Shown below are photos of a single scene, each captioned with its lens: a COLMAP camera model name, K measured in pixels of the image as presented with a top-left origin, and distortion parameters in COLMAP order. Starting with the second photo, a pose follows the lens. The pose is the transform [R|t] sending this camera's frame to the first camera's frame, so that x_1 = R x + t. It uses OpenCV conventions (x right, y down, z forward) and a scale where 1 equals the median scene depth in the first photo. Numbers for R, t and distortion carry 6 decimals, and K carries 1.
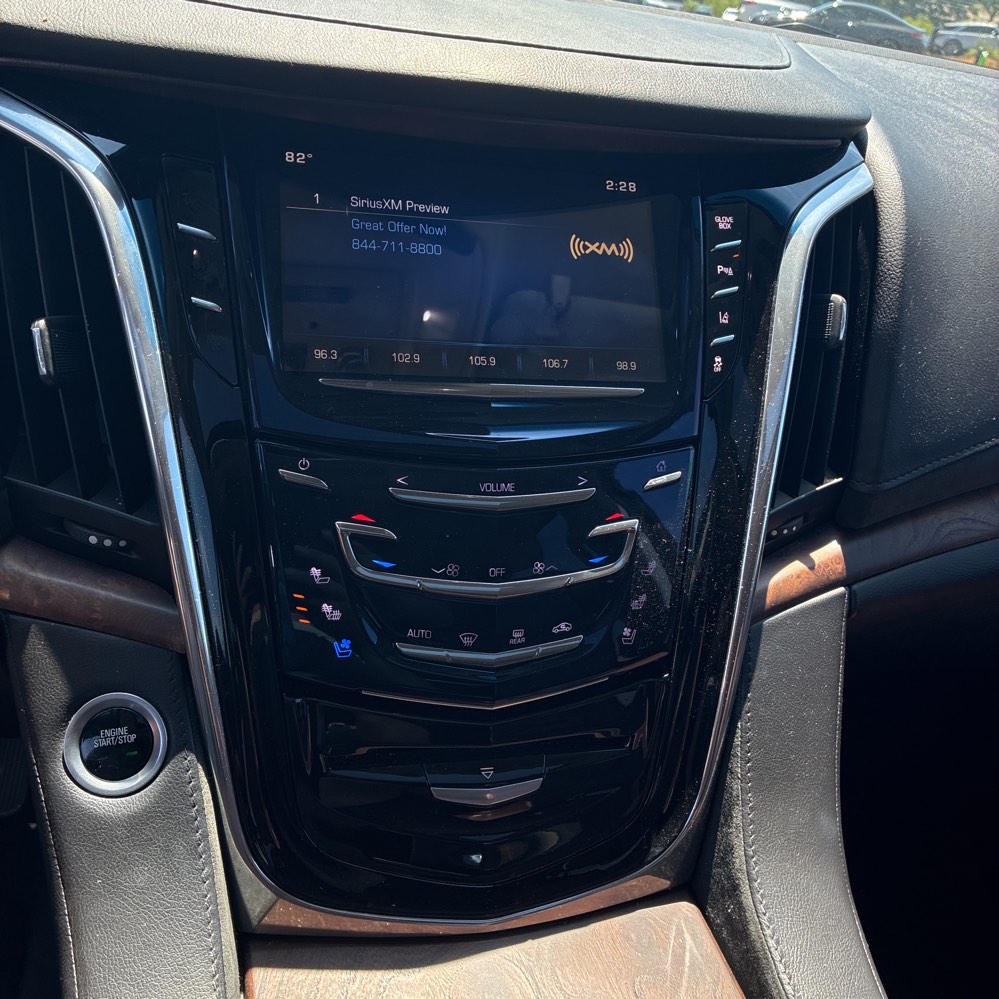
lens RADIAL K [[1022.9, 0, 499.5], [0, 1022.9, 499.5], [0, 0, 1]] dist [0.026161, -0.009367]
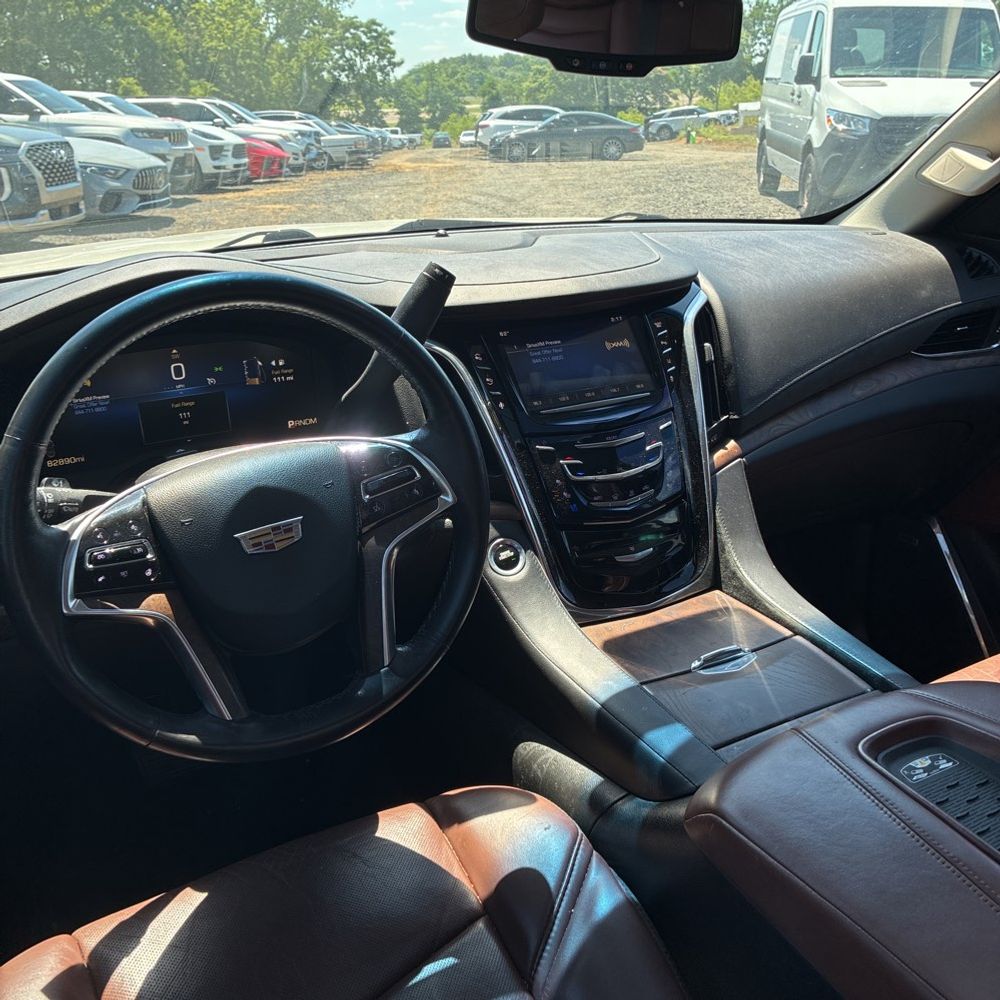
lens RADIAL K [[1023.9, 0, 500.0], [0, 1023.9, 500.0], [0, 0, 1]] dist [0.026161, -0.009367]
pose [[0.959607, -0.227519, 0.165500, -0.681208], [0.244963, 0.964990, -0.093741, 0.289765], [-0.138378, 0.130496, 0.981745, -1.382448]]
